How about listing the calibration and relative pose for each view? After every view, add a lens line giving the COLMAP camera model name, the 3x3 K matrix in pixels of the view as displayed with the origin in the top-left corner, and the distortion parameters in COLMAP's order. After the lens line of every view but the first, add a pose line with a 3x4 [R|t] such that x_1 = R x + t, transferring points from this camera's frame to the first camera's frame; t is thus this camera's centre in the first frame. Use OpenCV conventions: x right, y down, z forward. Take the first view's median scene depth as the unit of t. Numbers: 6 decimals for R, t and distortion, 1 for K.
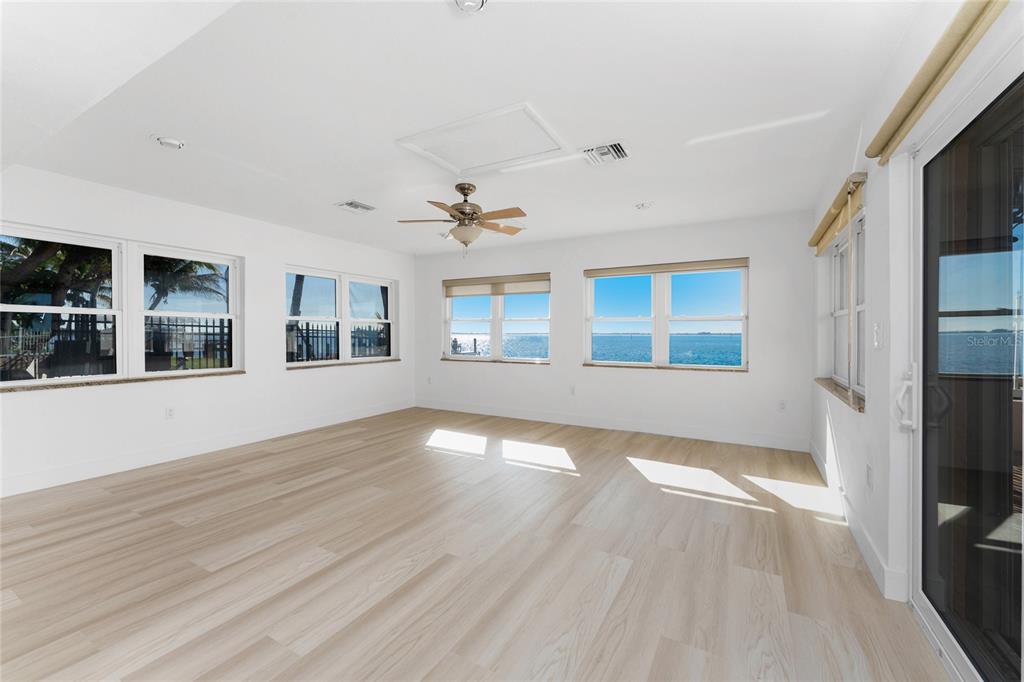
lens RADIAL K [[421.4, 0, 511.5], [0, 421.4, 336.6], [0, 0, 1]] dist [-0.000305, -0.000065]
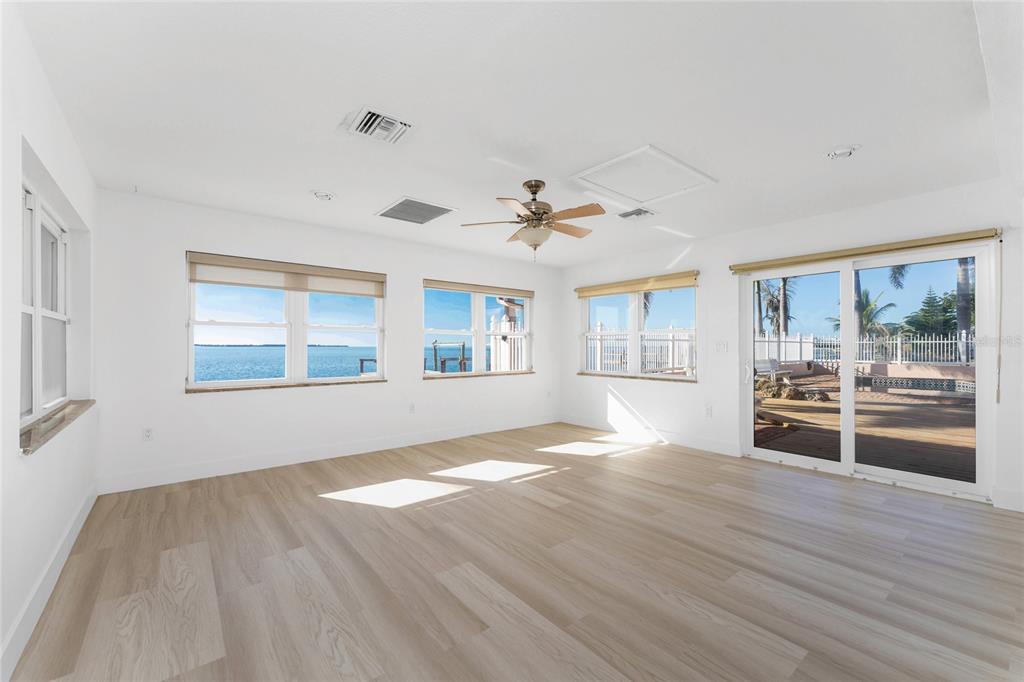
lens RADIAL K [[415.9, 0, 511.3], [0, 415.9, 345.1], [0, 0, 1]] dist [0.000642, -0.000020]
pose [[0.367390, 0.002193, 0.930064, -0.939594], [0.004259, 0.999983, -0.004040, -0.005490], [-0.930057, 0.005446, 0.367375, 0.704083]]
